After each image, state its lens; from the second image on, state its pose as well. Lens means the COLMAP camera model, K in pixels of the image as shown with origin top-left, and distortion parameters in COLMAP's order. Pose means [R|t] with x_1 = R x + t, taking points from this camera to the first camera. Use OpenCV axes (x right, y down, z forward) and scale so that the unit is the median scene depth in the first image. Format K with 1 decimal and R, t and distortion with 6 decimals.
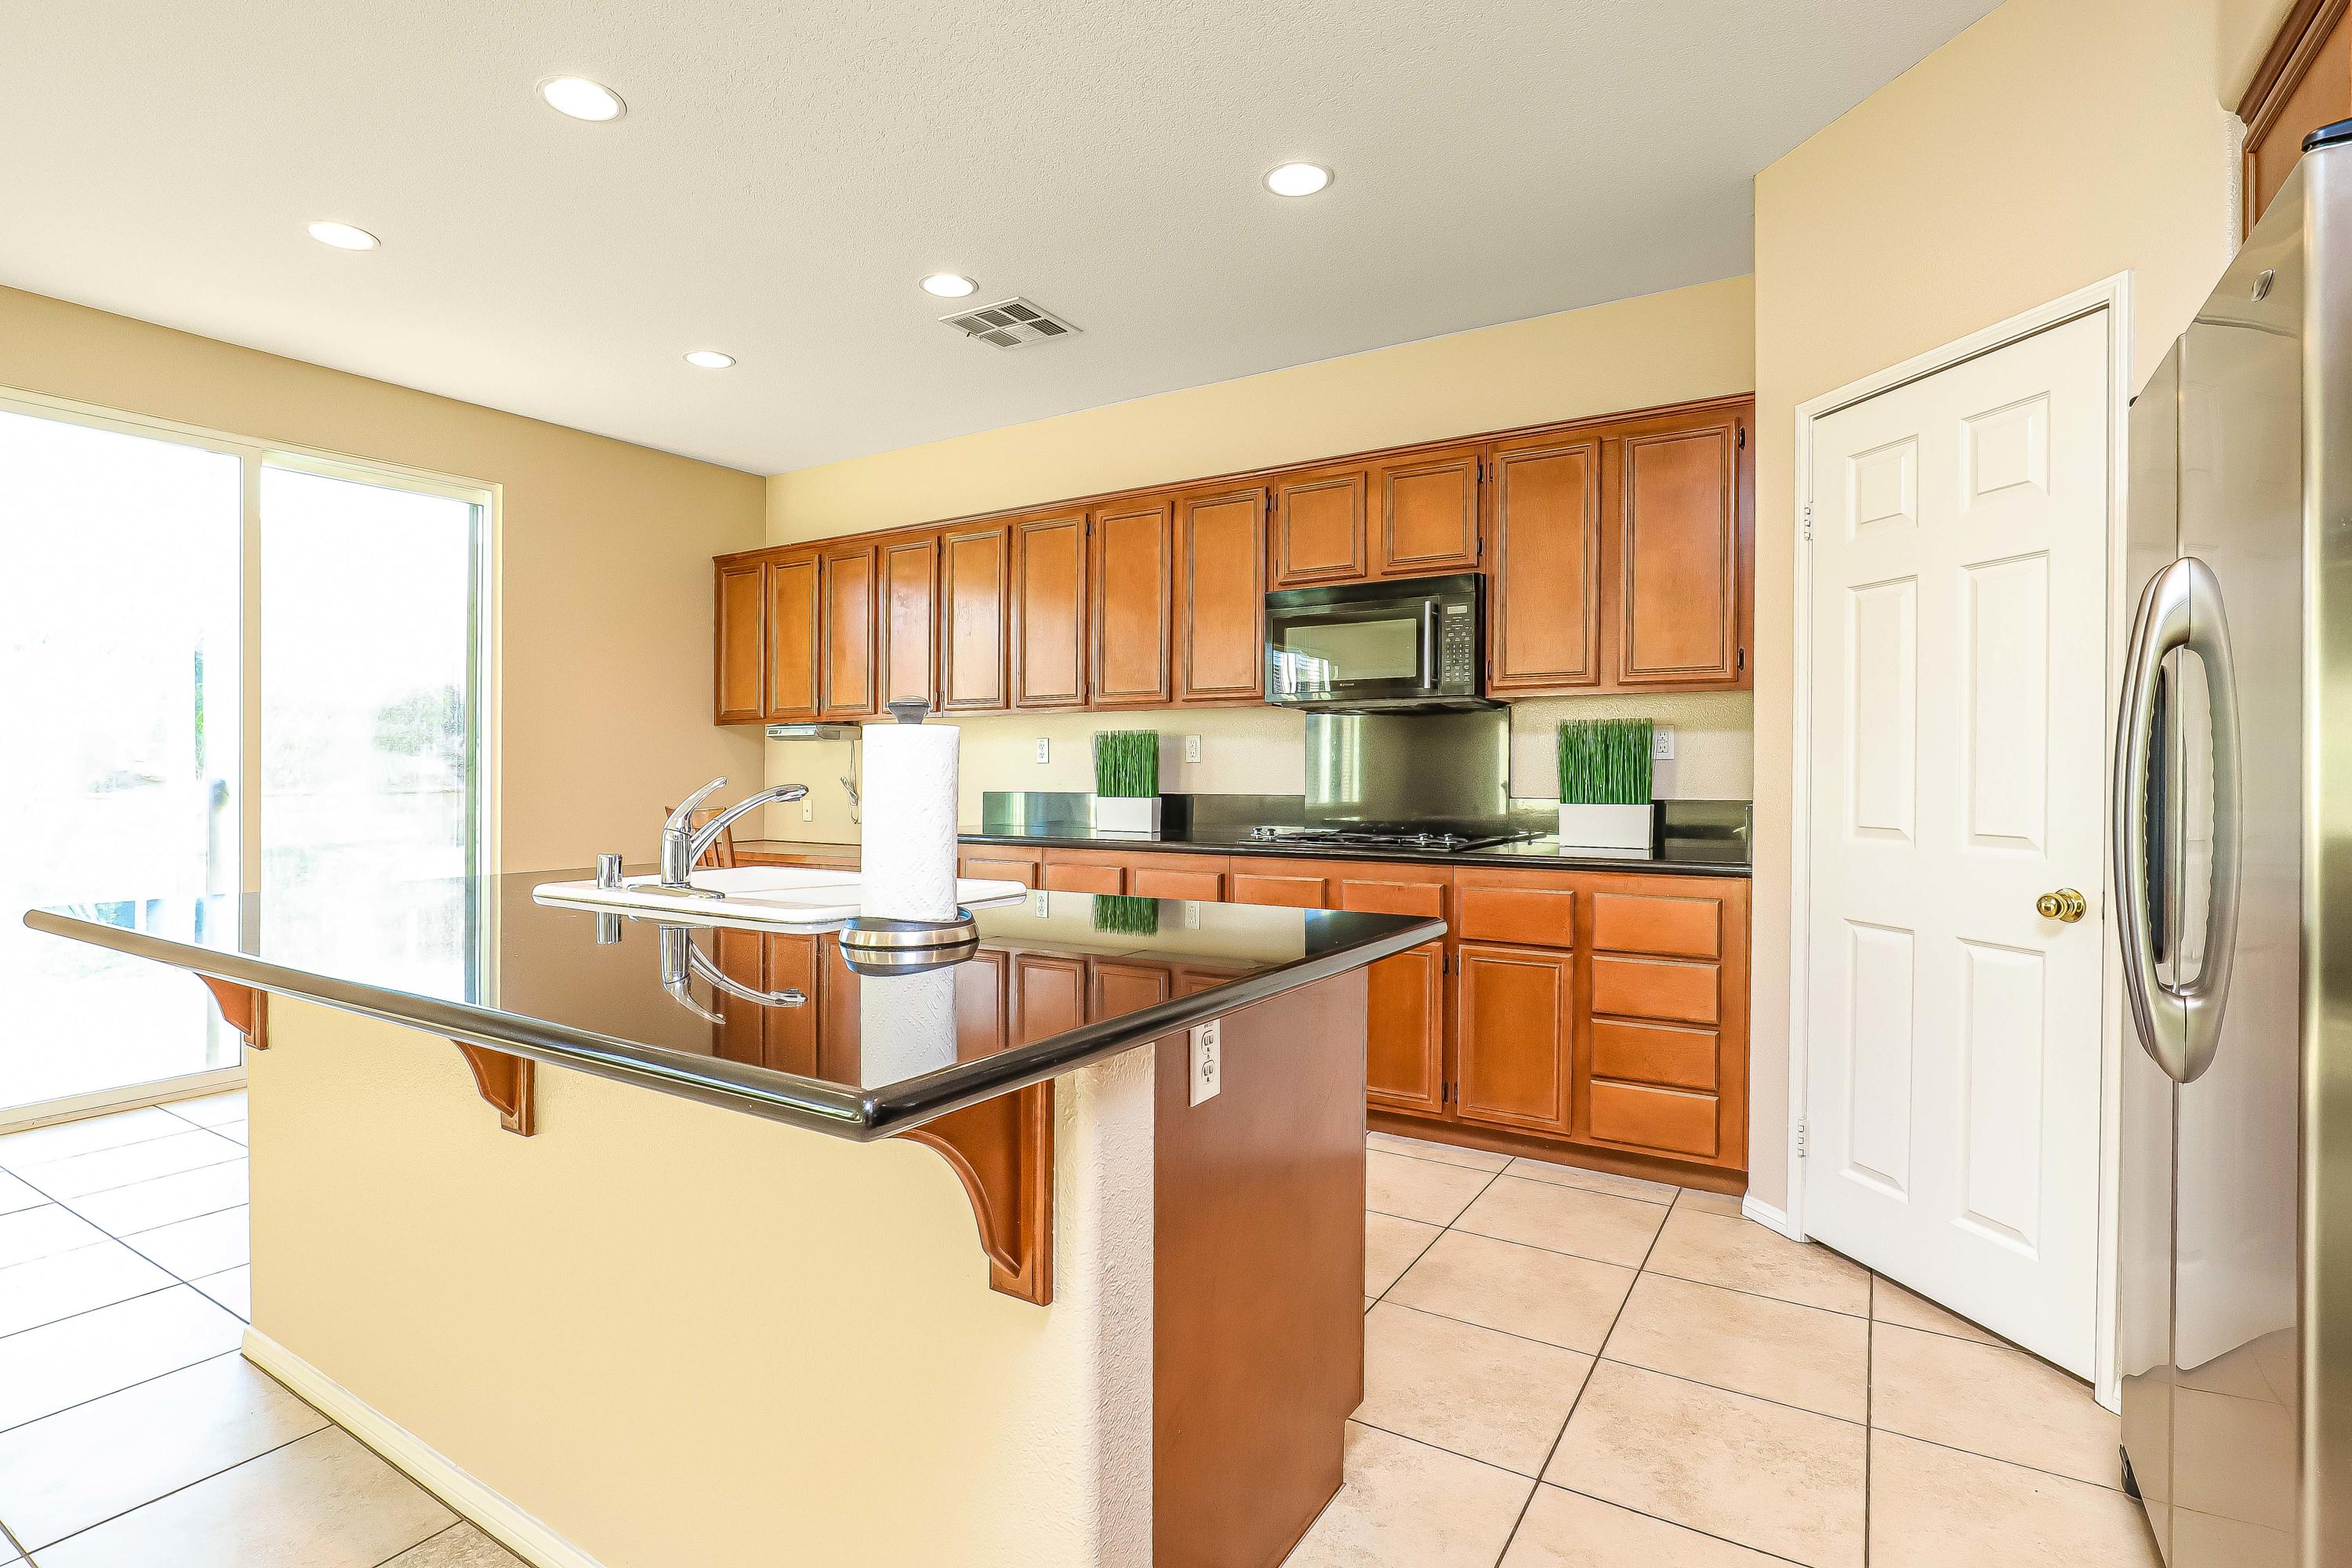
lens RADIAL K [[1120.8, 0, 1176.0], [0, 1120.8, 784.0], [0, 0, 1]] dist [0.000718, 0.000067]
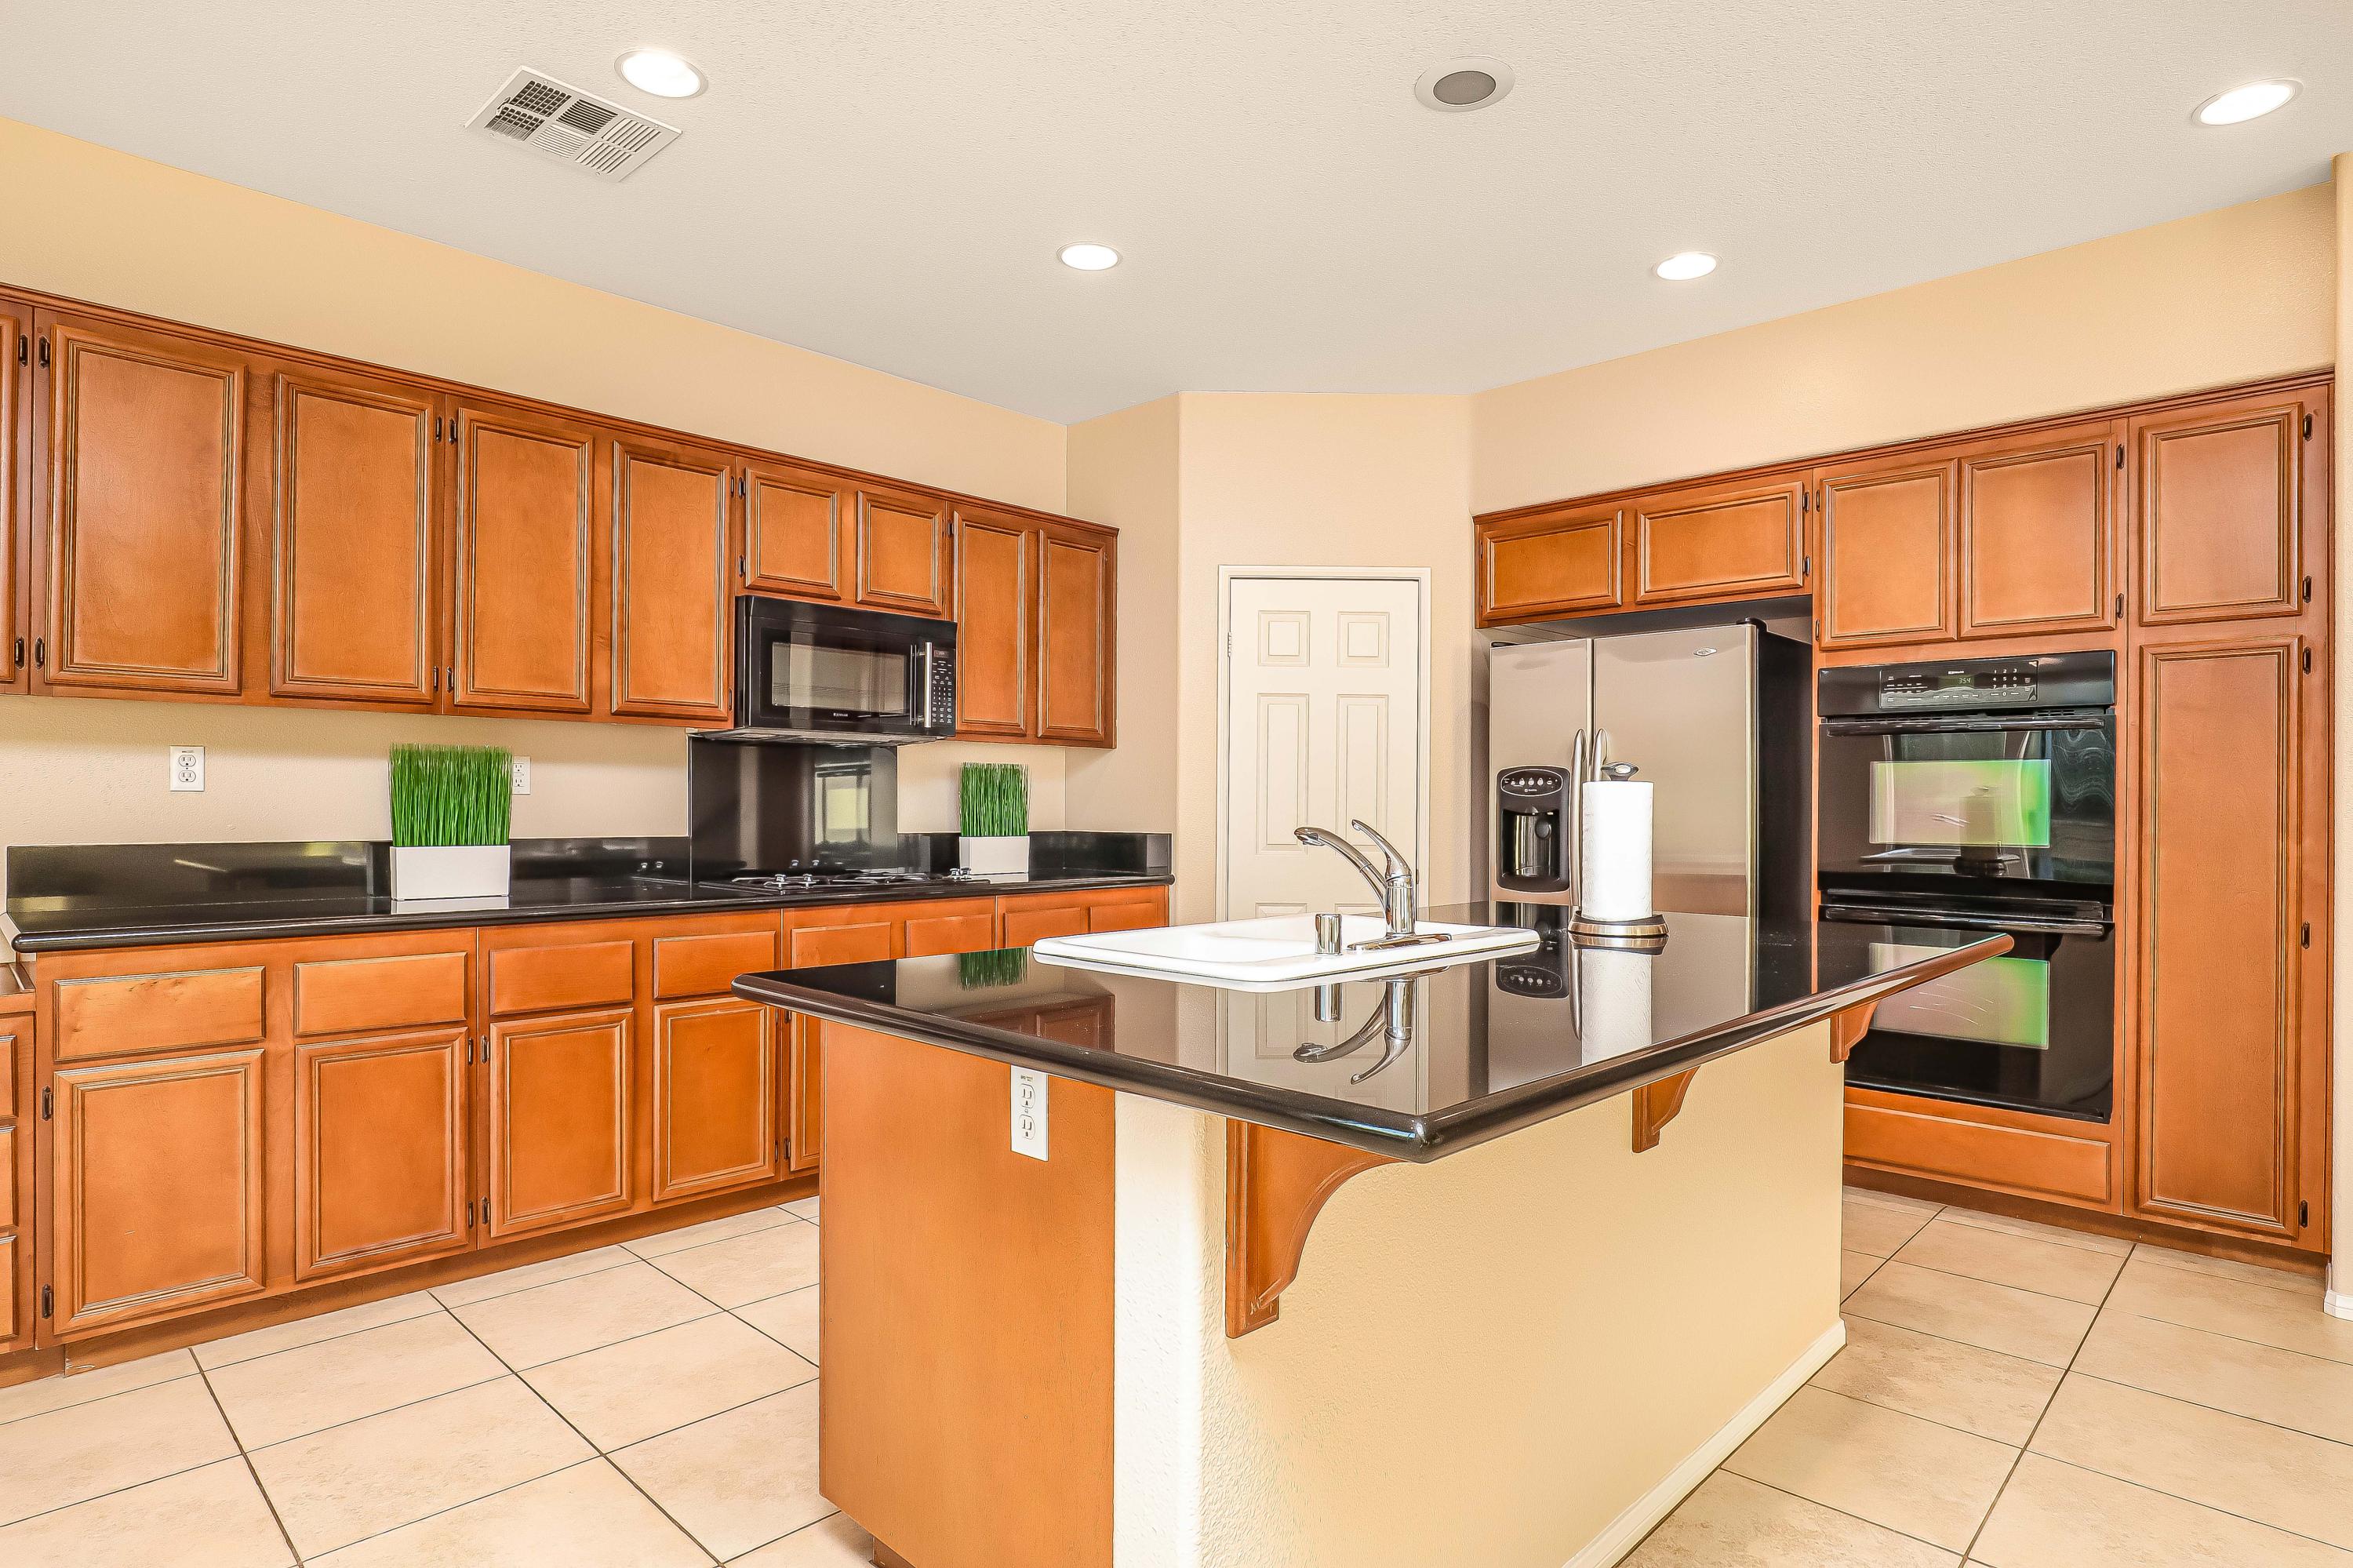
lens RADIAL K [[1266.4, 0, 1164.6], [0, 1266.4, 753.5], [0, 0, 1]] dist [-0.016550, 0.000331]
pose [[0.219132, 0.041032, 0.974832, -0.668285], [0.009816, 0.998972, -0.044255, -0.005842], [-0.975646, 0.019266, 0.218504, 0.424428]]
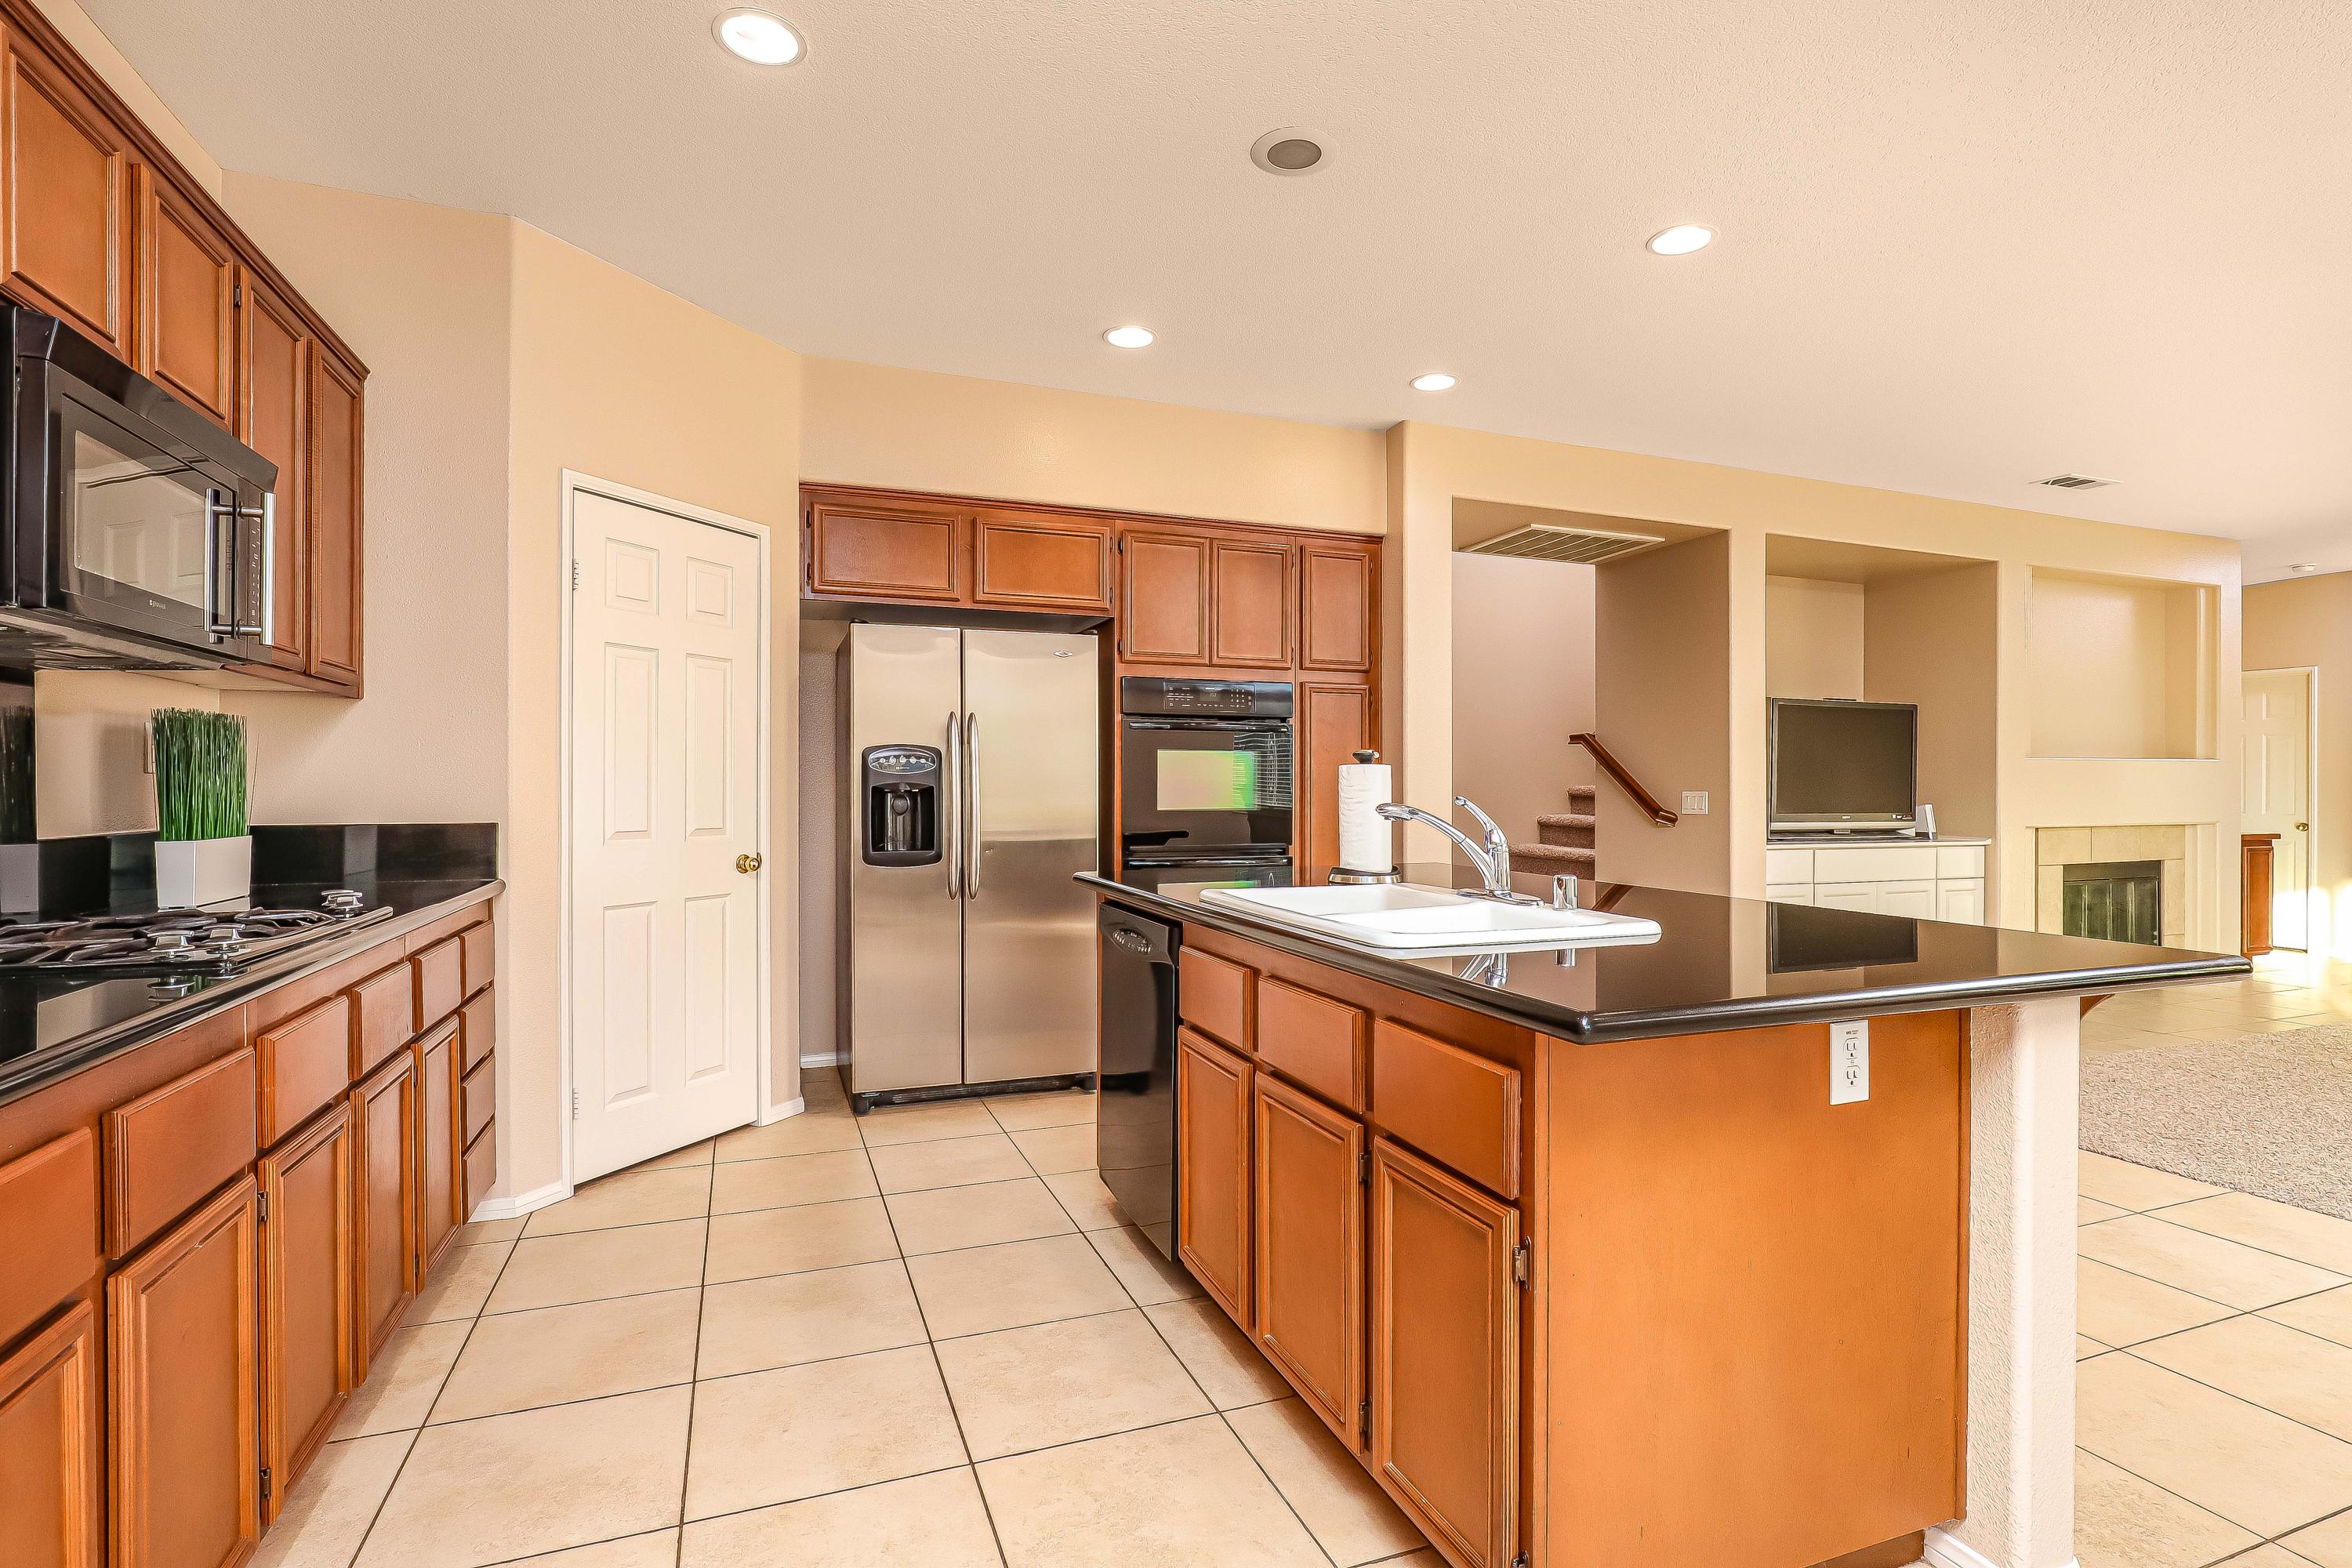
lens RADIAL K [[1126.0, 0, 1176.0], [0, 1126.0, 784.0], [0, 0, 1]] dist [-0.000854, -0.000087]
pose [[-0.796393, -0.001535, 0.604778, -0.377400], [0.008381, 0.999873, 0.013574, -0.015154], [-0.604722, 0.015879, -0.796278, 0.938266]]
